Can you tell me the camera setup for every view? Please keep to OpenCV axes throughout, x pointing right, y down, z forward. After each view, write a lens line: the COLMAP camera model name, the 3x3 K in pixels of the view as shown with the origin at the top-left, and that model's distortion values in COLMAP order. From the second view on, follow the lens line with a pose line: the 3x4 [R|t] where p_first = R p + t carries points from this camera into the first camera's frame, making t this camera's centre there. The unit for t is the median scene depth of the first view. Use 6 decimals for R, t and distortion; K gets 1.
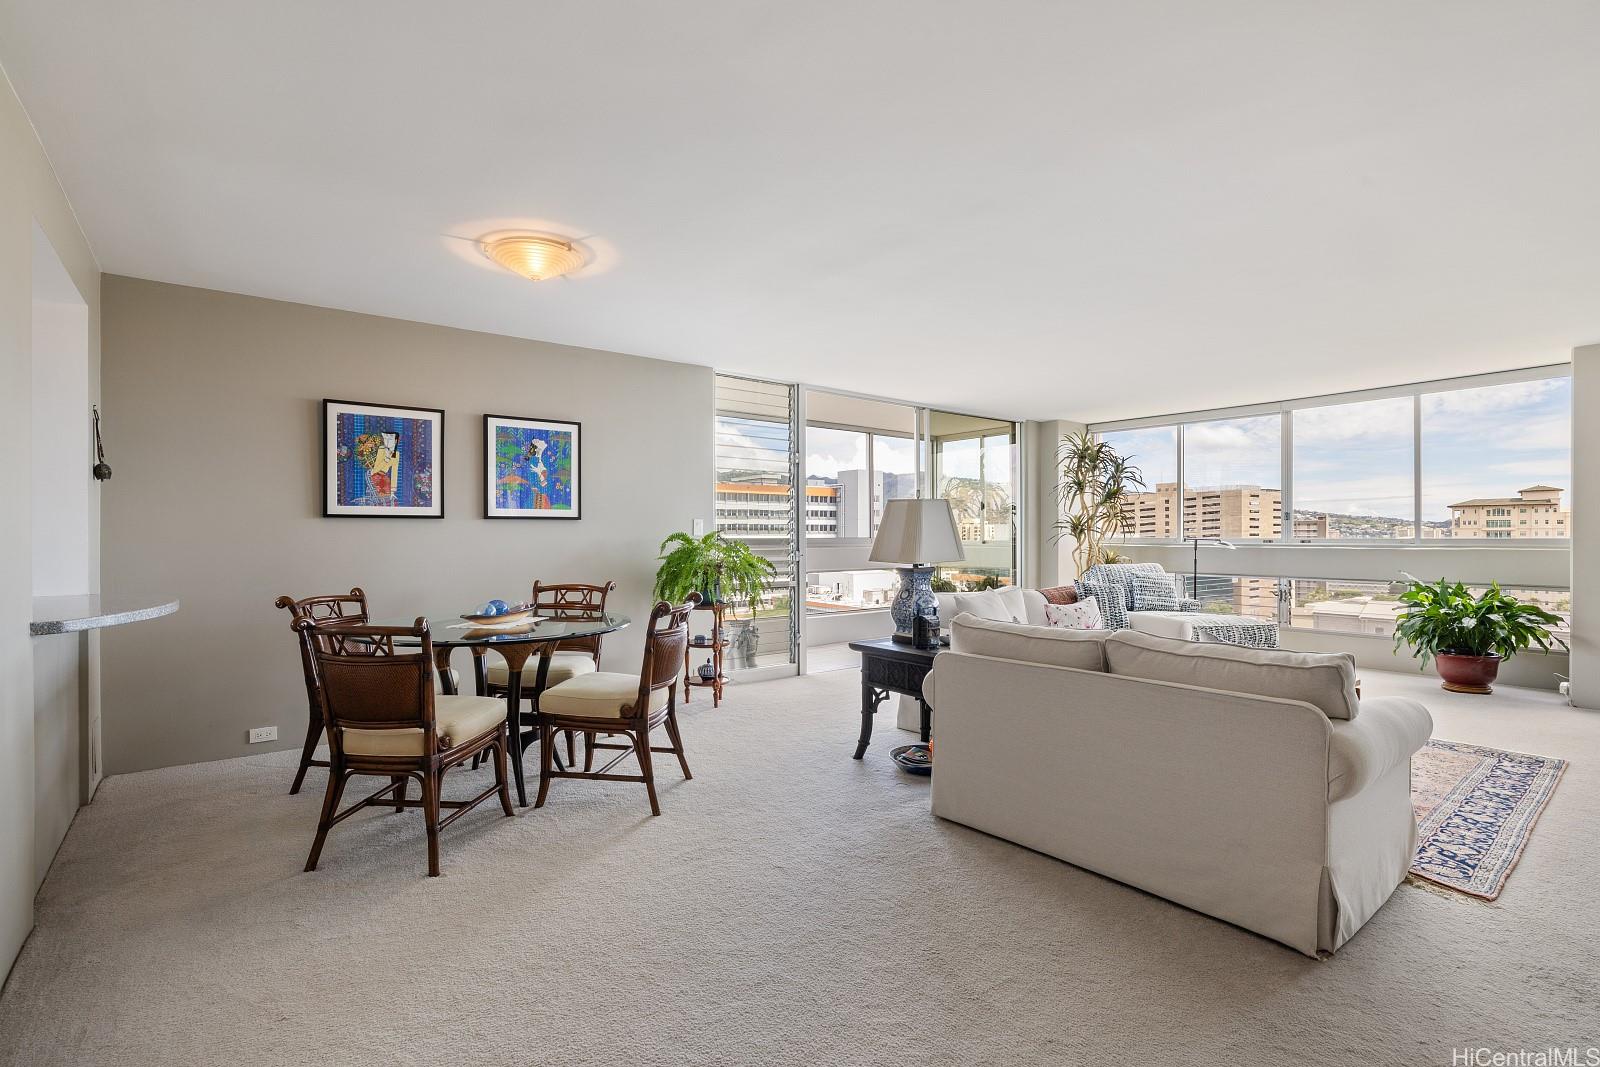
lens RADIAL K [[739.9, 0, 802.7], [0, 739.9, 541.6], [0, 0, 1]] dist [-0.007736, 0.000492]
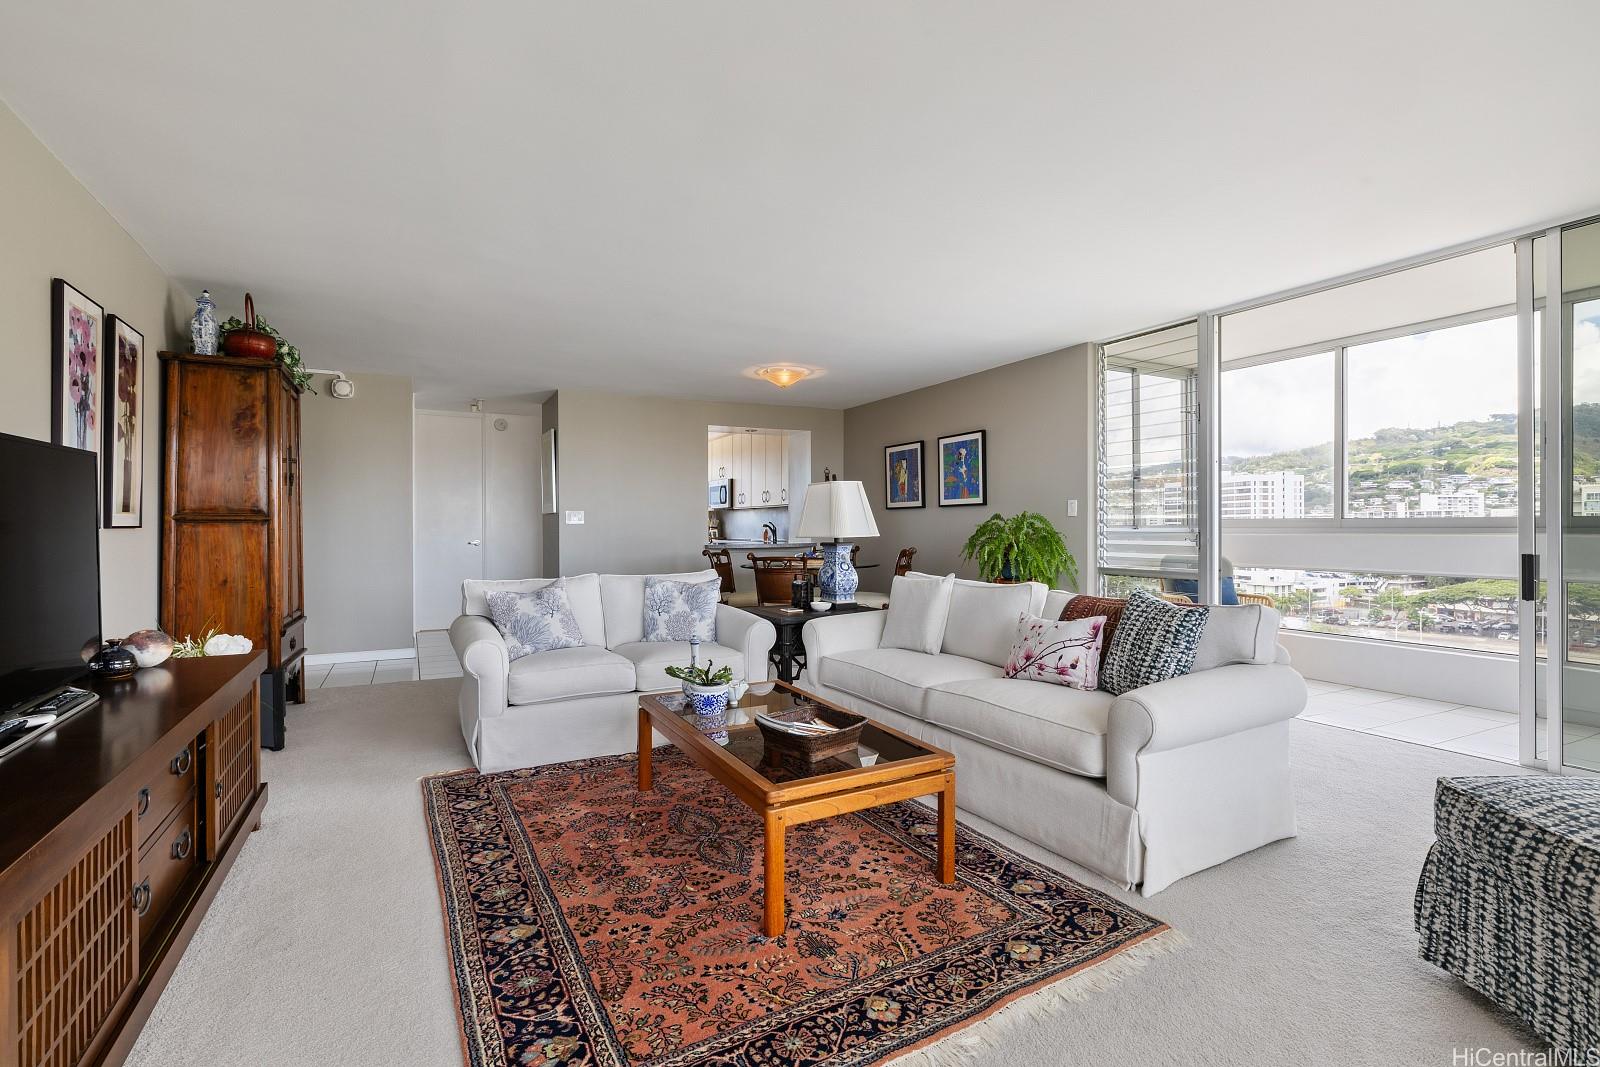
lens RADIAL K [[724.9, 0, 800.0], [0, 724.9, 533.5], [0, 0, 1]] dist [-0.000697, 0.000246]
pose [[-0.171355, 0.010752, -0.985151, 0.809642], [-0.003416, 0.999928, 0.011507, 0.005251], [0.985204, 0.005337, -0.171305, 0.733647]]
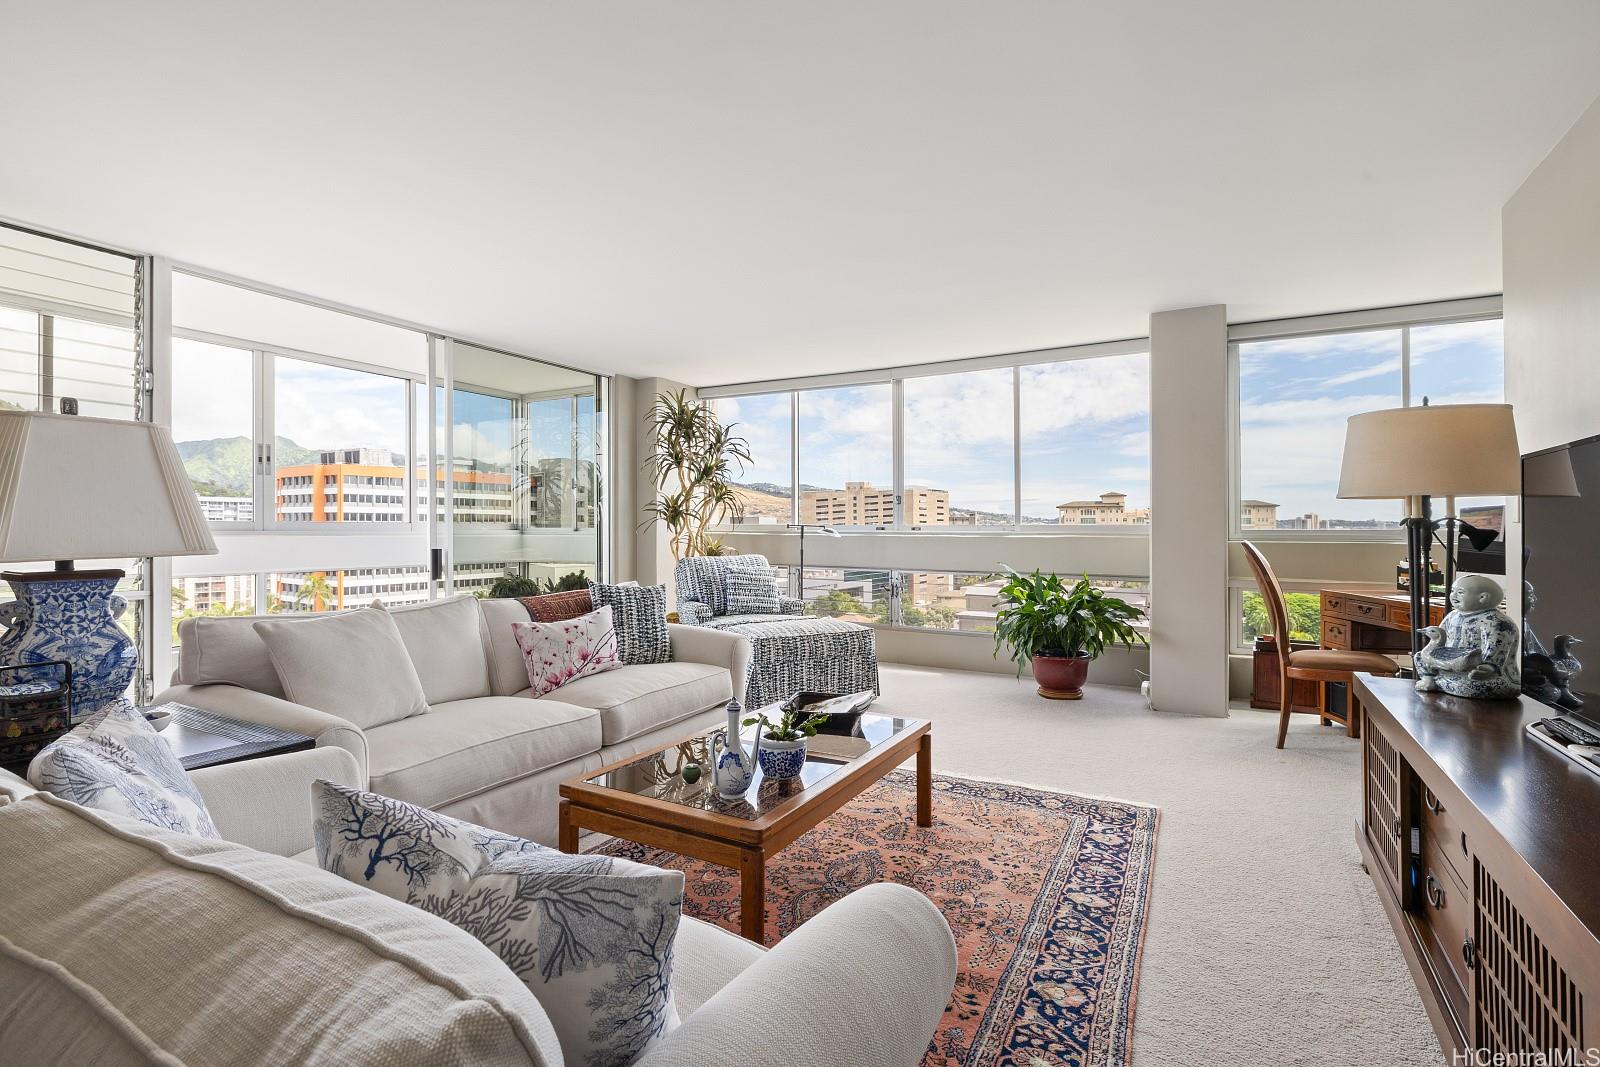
lens RADIAL K [[731.3, 0, 803.7], [0, 731.3, 525.6], [0, 0, 1]] dist [-0.009415, 0.000009]
pose [[0.926175, 0.005840, 0.377048, 0.291464], [-0.001390, 0.999926, -0.012074, 0.008645], [-0.377091, 0.010659, 0.926115, 0.307279]]
